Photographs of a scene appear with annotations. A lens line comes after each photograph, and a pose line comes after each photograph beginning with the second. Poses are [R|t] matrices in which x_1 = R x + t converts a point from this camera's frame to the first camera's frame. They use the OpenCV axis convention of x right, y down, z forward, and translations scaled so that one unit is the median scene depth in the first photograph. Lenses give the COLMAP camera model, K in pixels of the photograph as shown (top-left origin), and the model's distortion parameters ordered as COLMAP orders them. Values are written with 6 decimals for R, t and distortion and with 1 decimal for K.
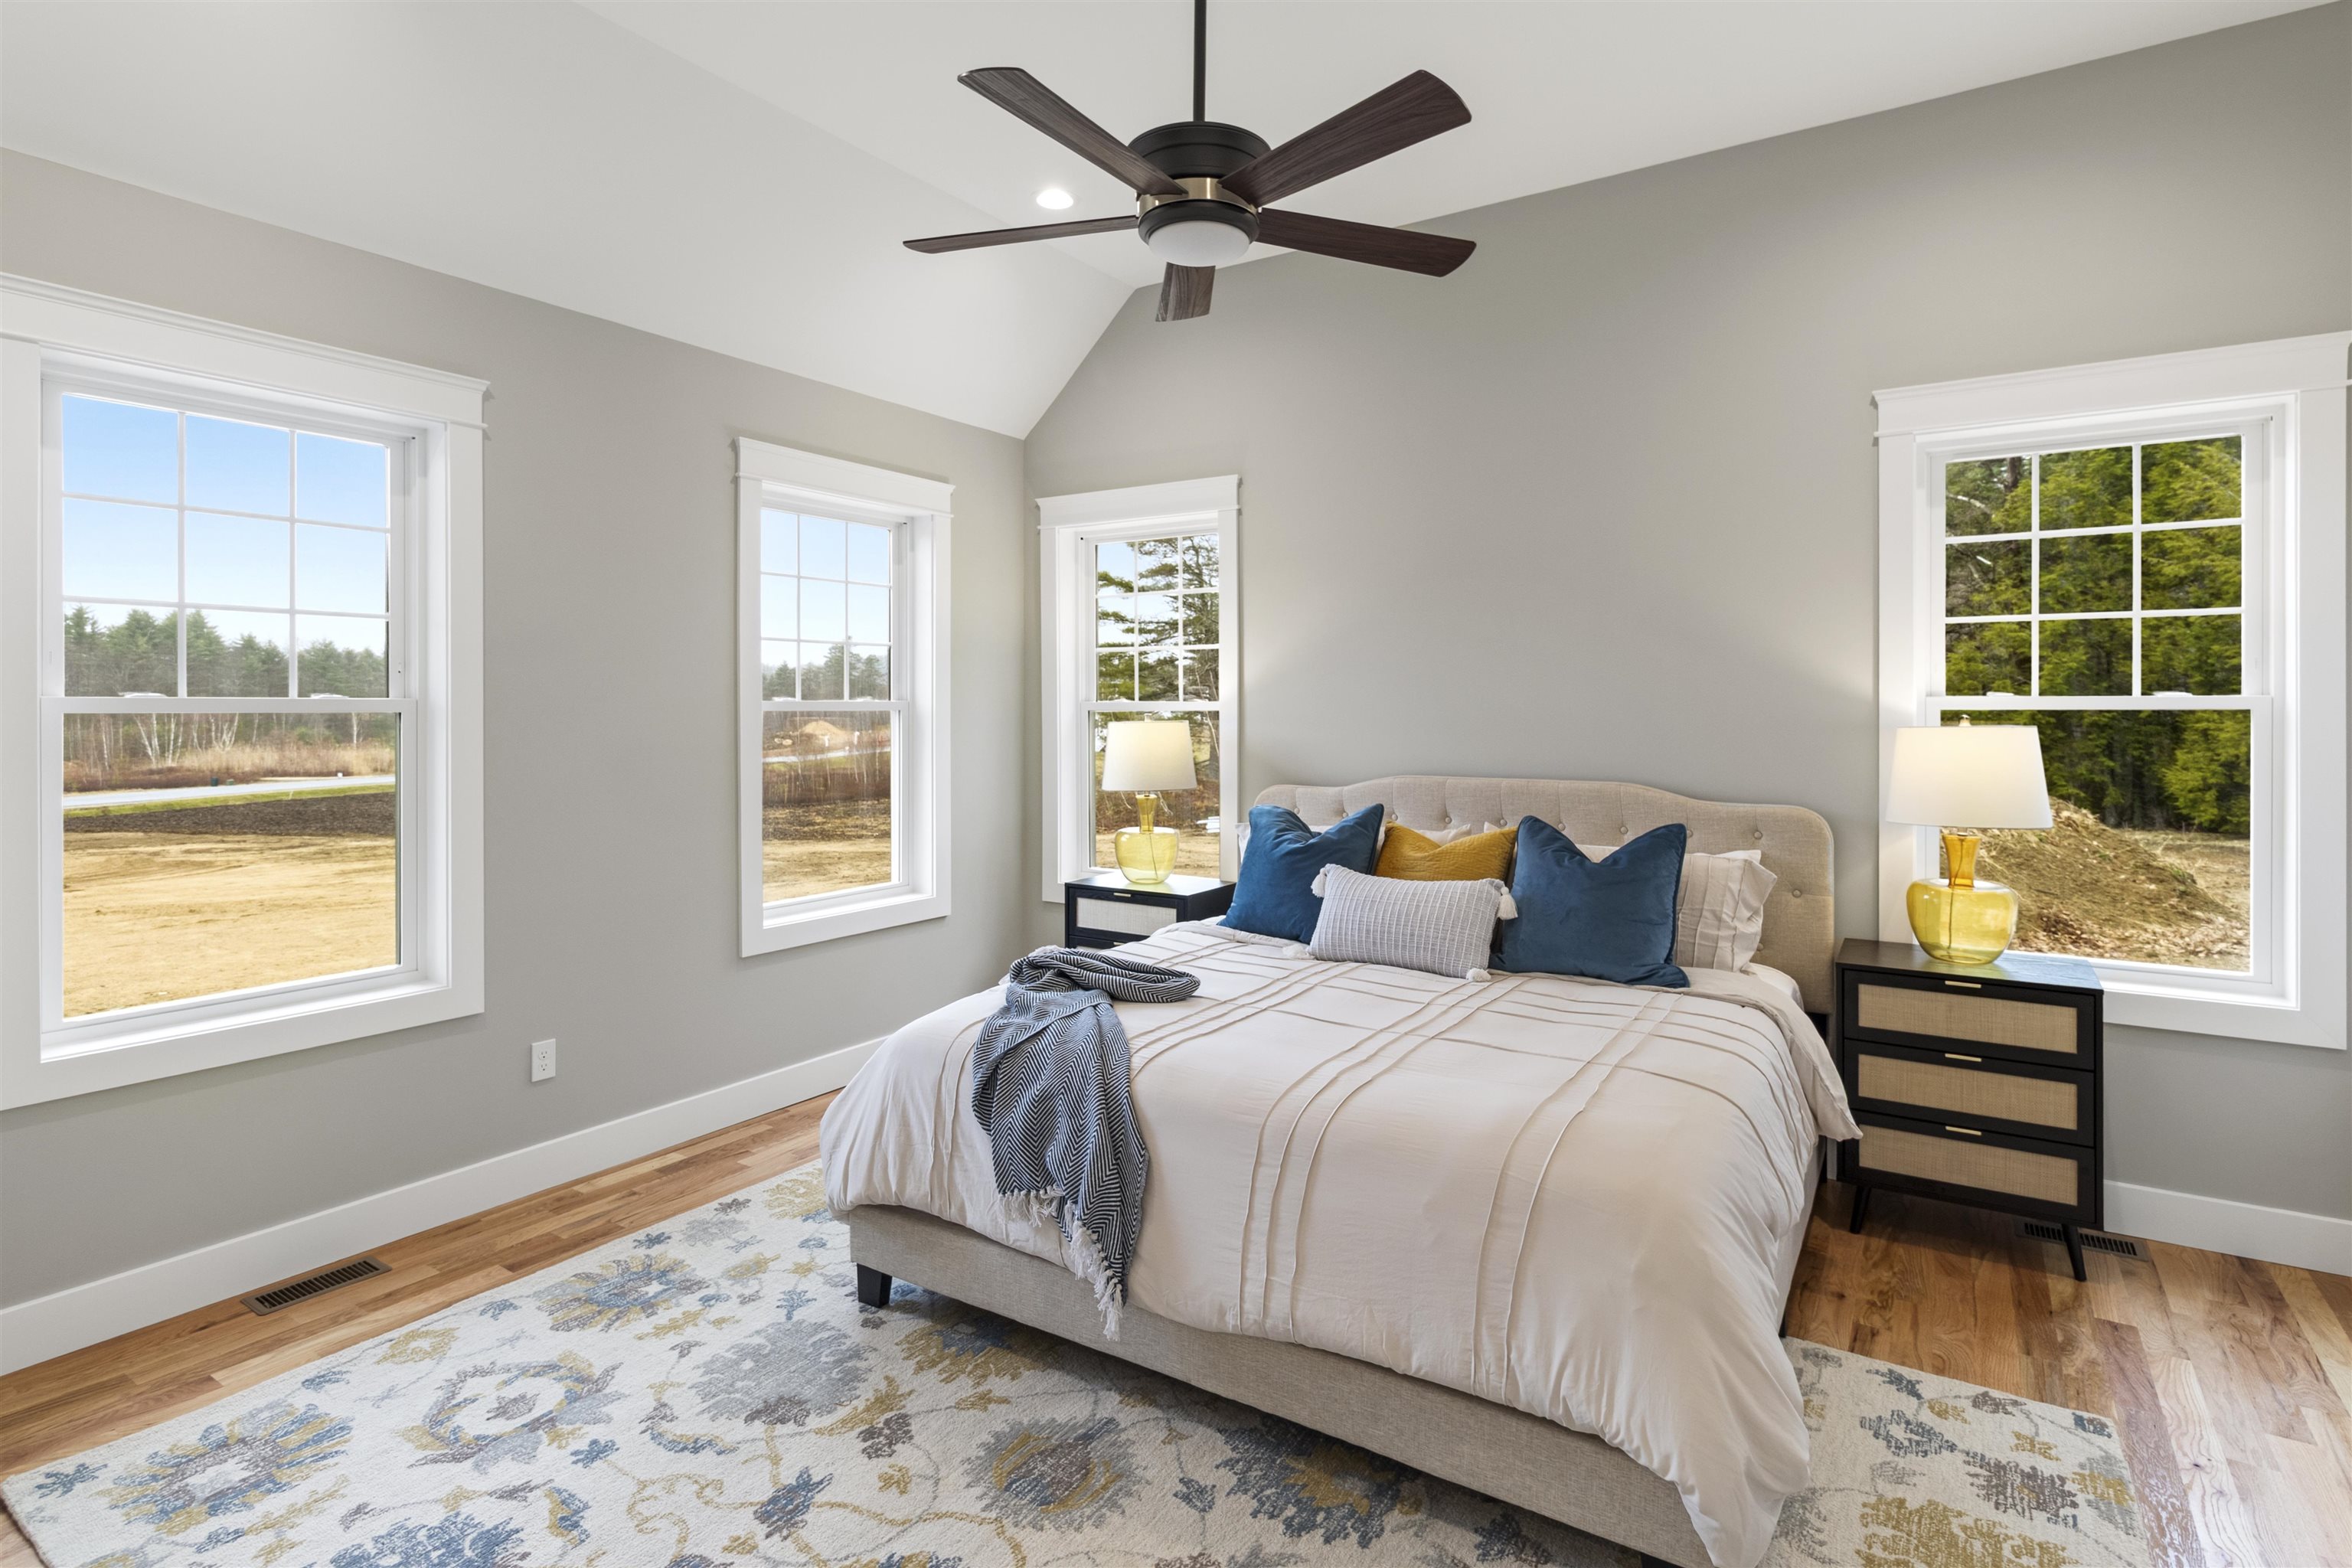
lens RADIAL K [[1162.4, 0, 1177.7], [0, 1162.4, 716.9], [0, 0, 1]] dist [-0.002151, 0.002582]
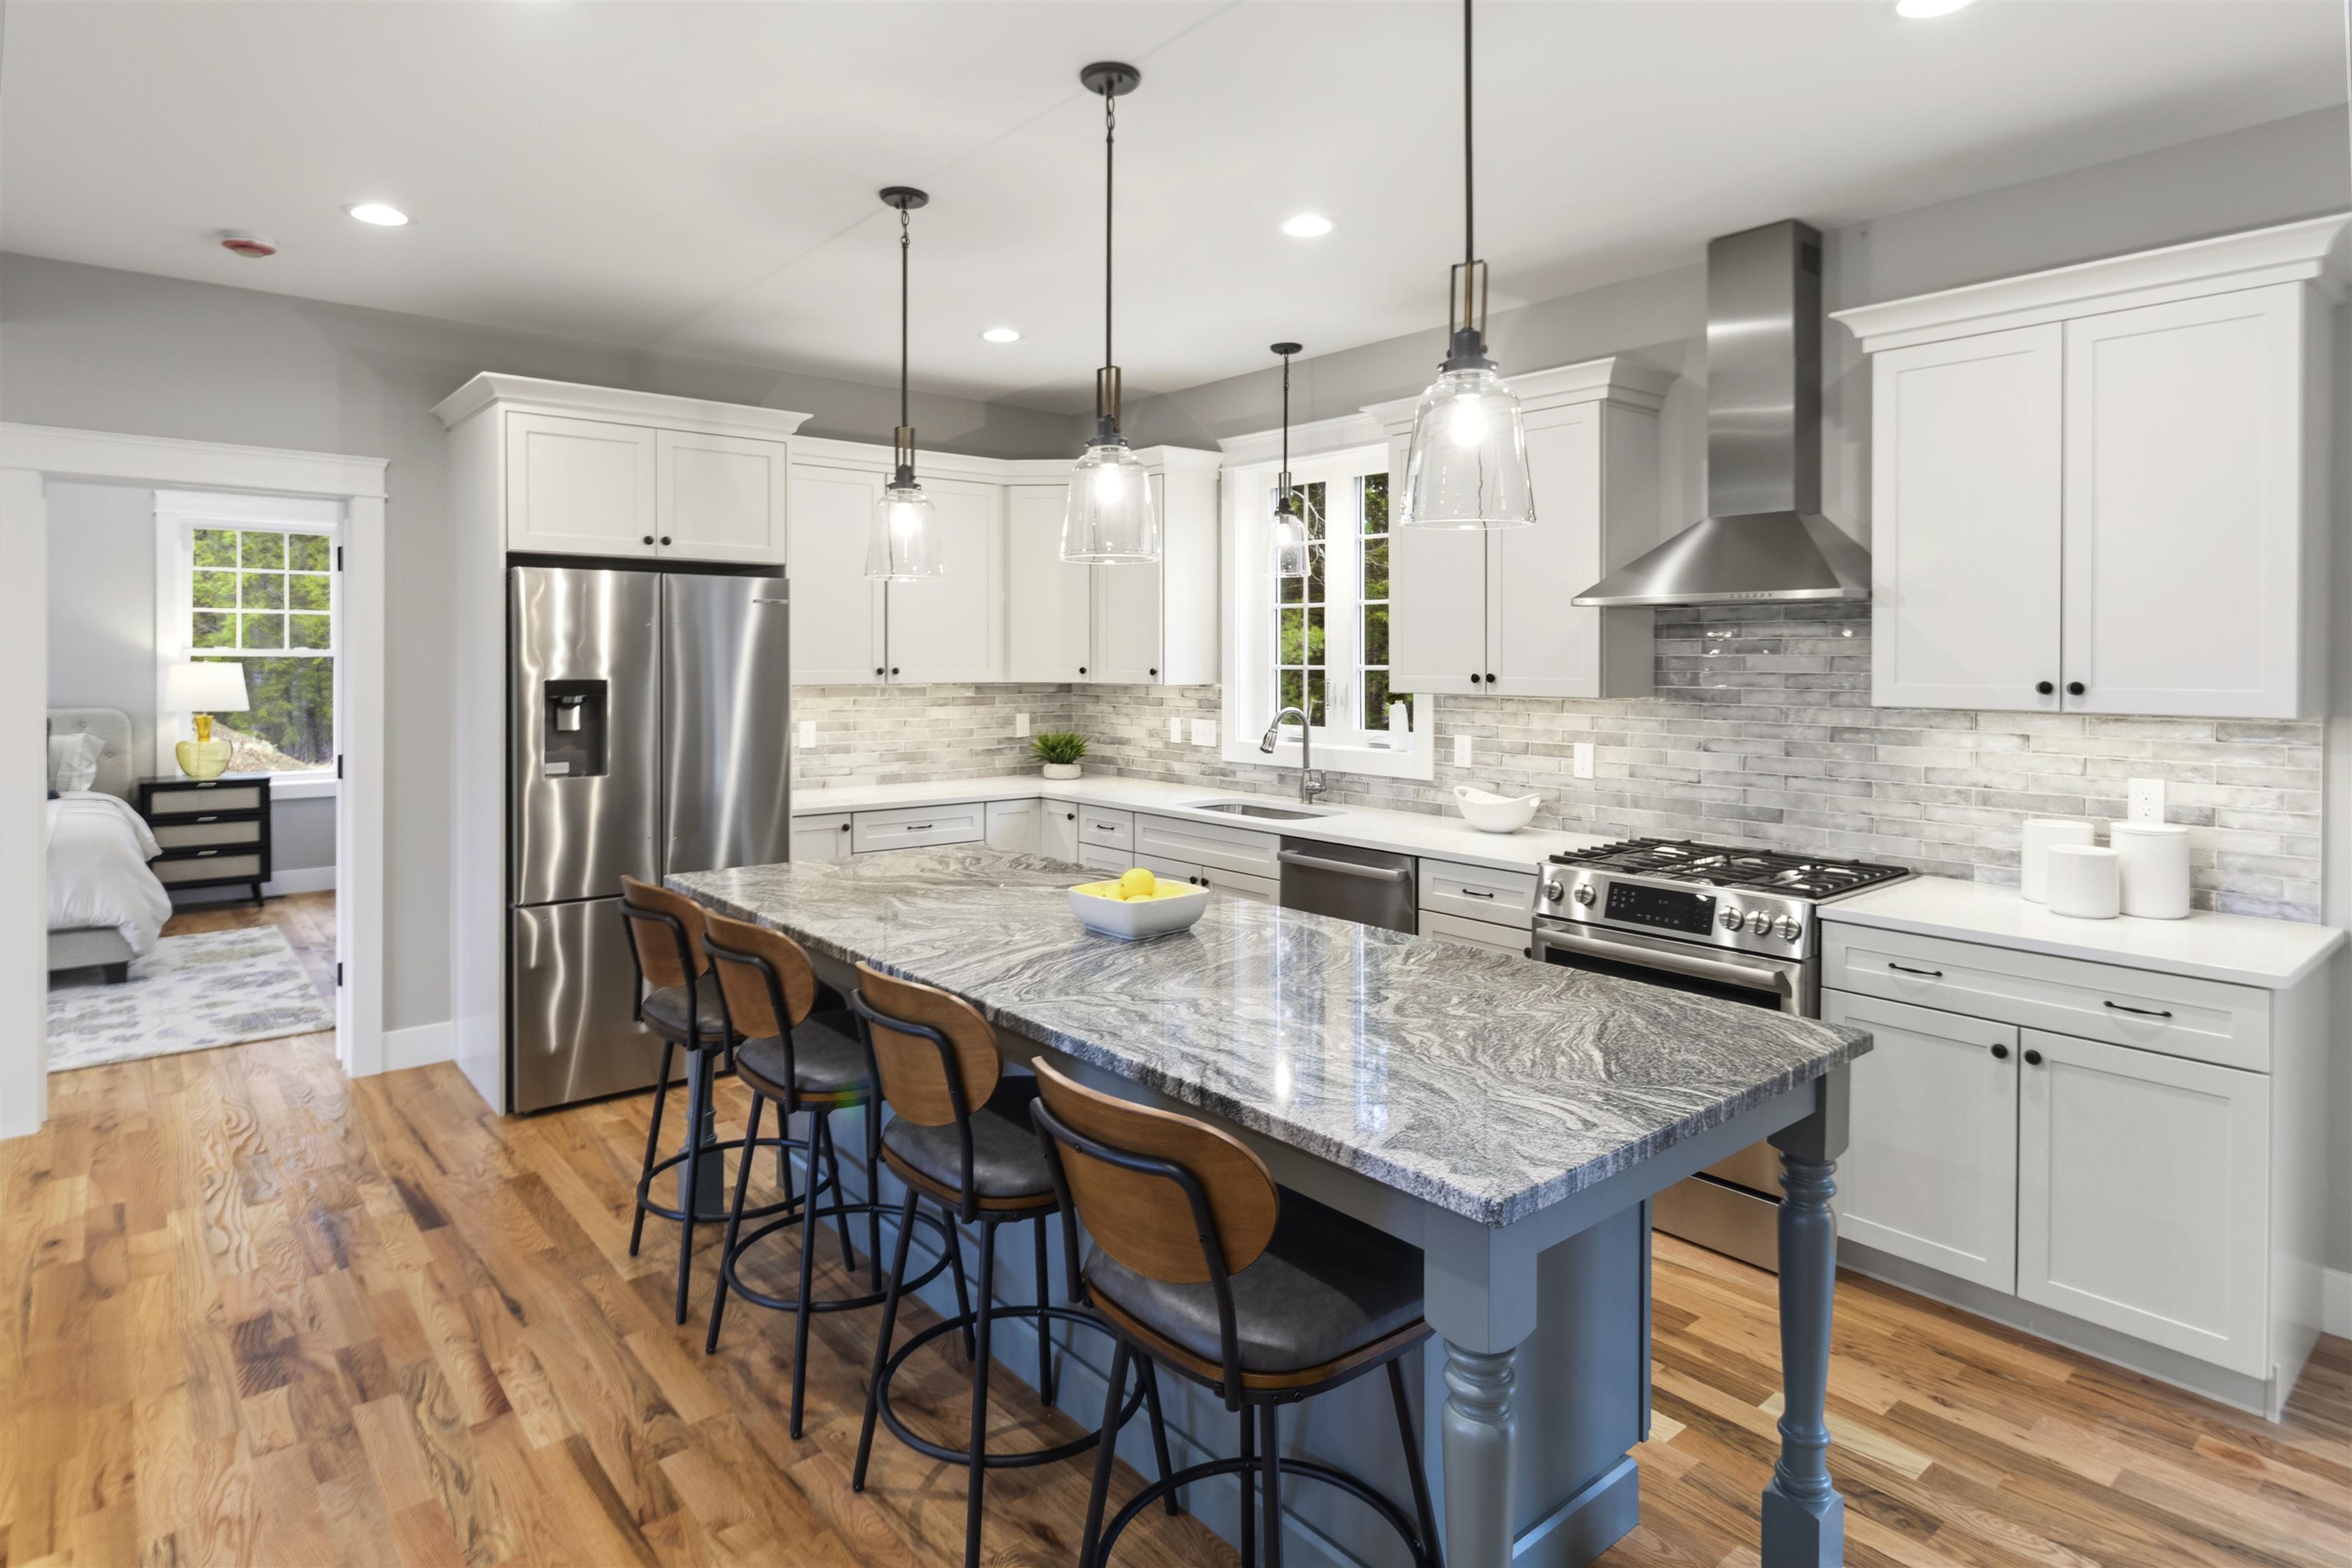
lens RADIAL K [[1272.4, 0, 1180.3], [0, 1272.4, 660.1], [0, 0, 1]] dist [0.002921, -0.002831]
pose [[0.281431, 0.002910, 0.959577, -0.912520], [0.001012, 0.999994, -0.003329, 0.010775], [-0.959581, 0.001908, 0.281426, -1.176339]]
